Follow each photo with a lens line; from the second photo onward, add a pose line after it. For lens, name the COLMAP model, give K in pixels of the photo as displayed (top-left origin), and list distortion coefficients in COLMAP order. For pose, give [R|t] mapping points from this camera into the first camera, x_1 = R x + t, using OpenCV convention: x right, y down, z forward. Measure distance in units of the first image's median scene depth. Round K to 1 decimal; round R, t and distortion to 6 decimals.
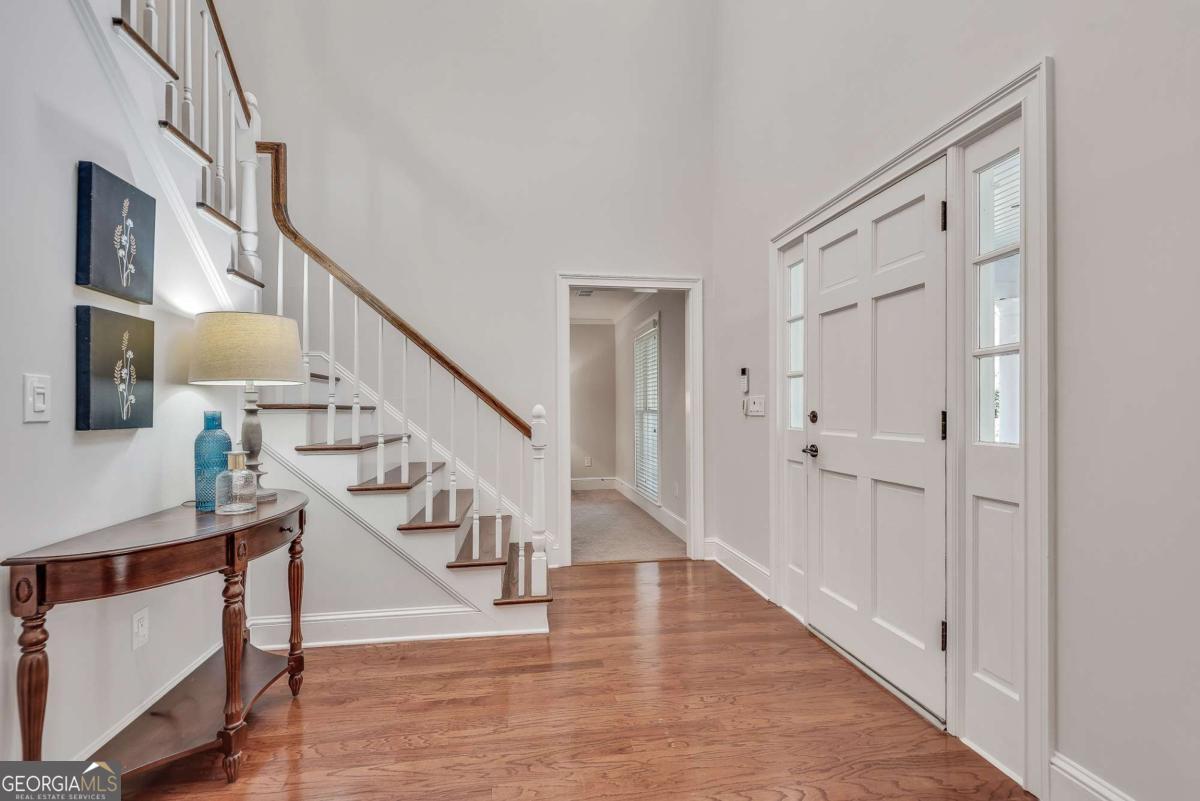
lens RADIAL K [[562.1, 0, 603.1], [0, 562.1, 405.3], [0, 0, 1]] dist [0.035577, -0.024660]
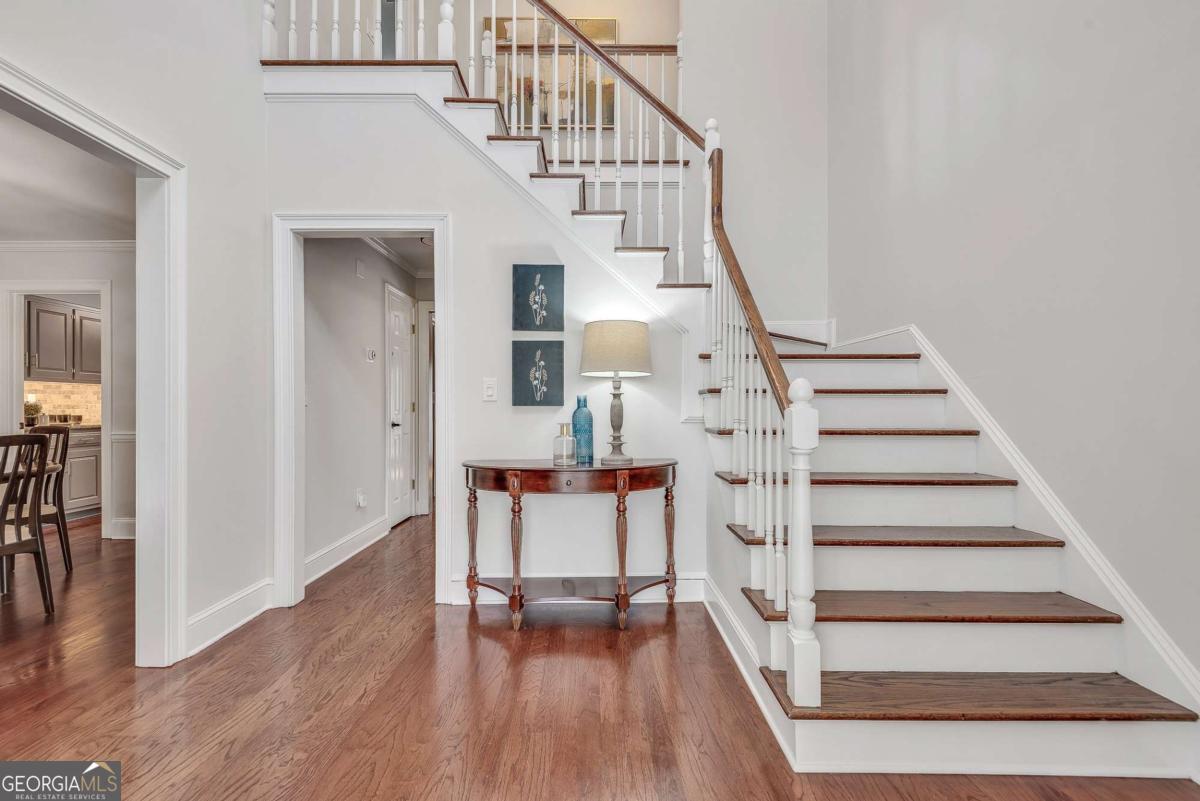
lens RADIAL K [[554.0, 0, 605.4], [0, 554.0, 402.3], [0, 0, 1]] dist [0.043732, -0.023489]
pose [[-0.146981, -0.010951, -0.989079, 0.815691], [0.004977, 0.999918, -0.011811, 0.051959], [0.989127, -0.006659, -0.146914, 1.442984]]
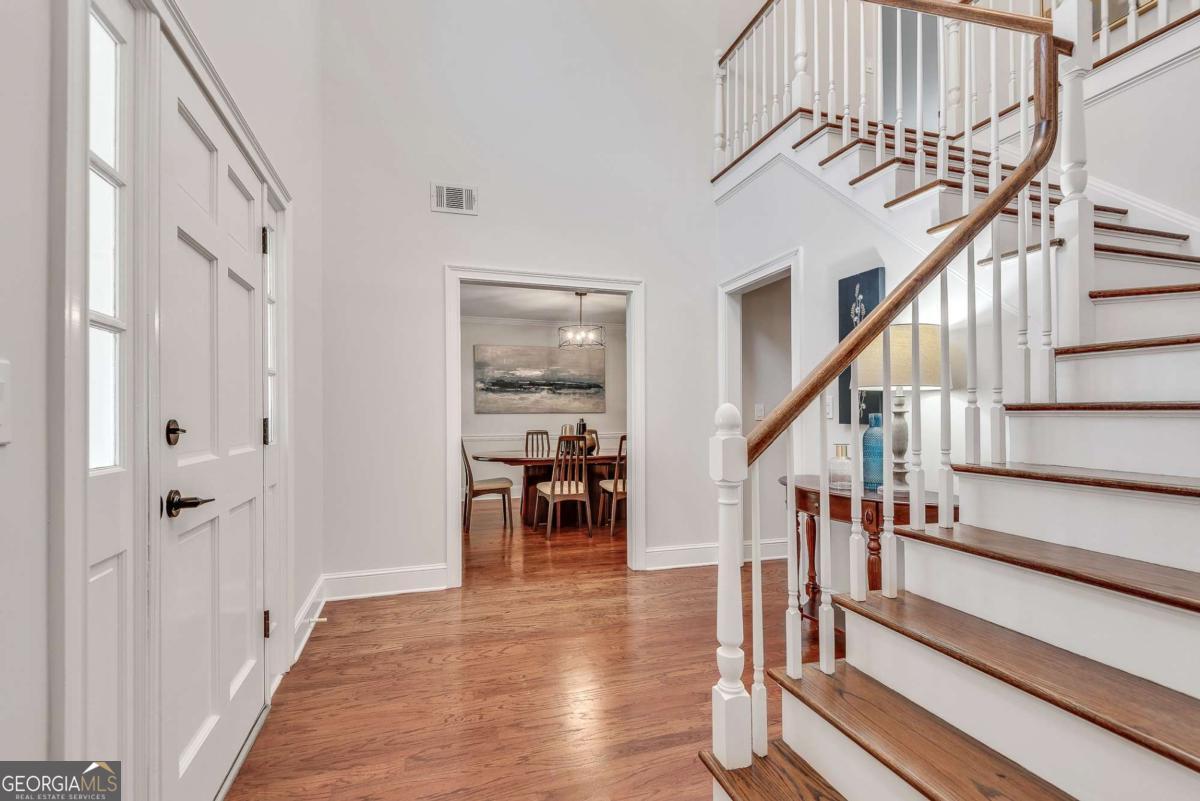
lens RADIAL K [[562.1, 0, 603.1], [0, 562.1, 405.3], [0, 0, 1]] dist [0.035577, -0.024660]
pose [[-0.988363, 0.003566, -0.152072, 0.143590], [0.006541, 0.999797, -0.019067, 0.014133], [0.151973, -0.019840, -0.988186, 2.487717]]
